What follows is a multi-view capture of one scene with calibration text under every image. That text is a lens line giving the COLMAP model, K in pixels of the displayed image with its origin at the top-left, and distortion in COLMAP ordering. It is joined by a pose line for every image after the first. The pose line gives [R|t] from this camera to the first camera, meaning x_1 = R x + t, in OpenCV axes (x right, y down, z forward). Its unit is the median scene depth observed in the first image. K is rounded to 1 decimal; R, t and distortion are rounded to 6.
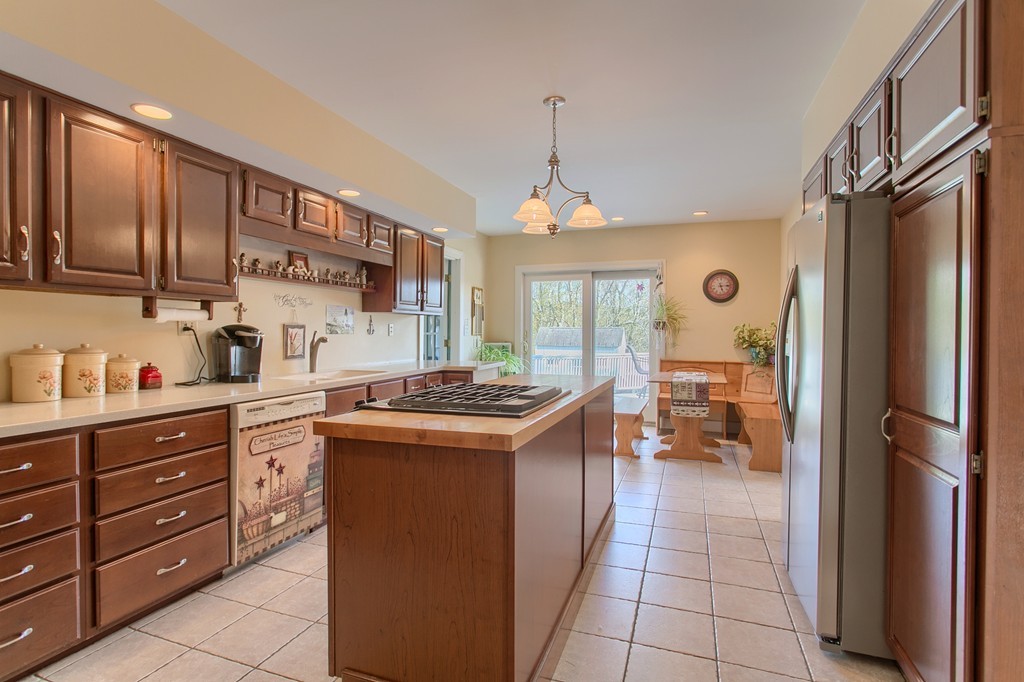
lens RADIAL K [[512.4, 0, 507.7], [0, 512.4, 339.5], [0, 0, 1]] dist [0.001038, 0.000029]
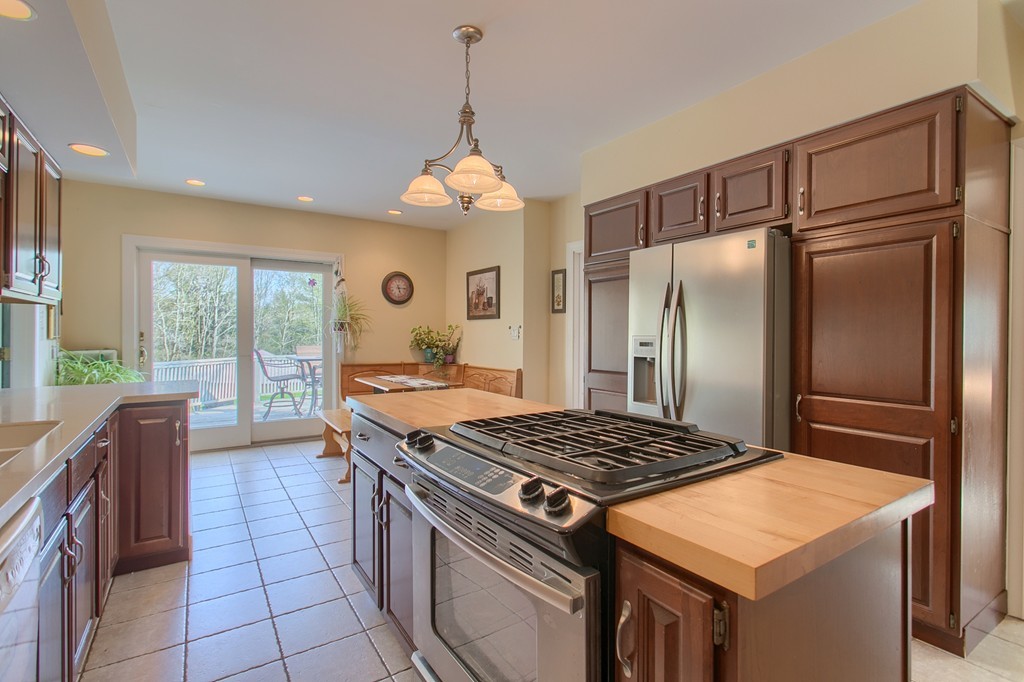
lens RADIAL K [[483.2, 0, 510.9], [0, 483.2, 337.8], [0, 0, 1]] dist [-0.001458, -0.000097]
pose [[0.600767, -0.007048, 0.799393, -0.206424], [0.006413, 0.999971, 0.003997, -0.008836], [-0.799398, 0.002725, 0.600795, 0.244202]]
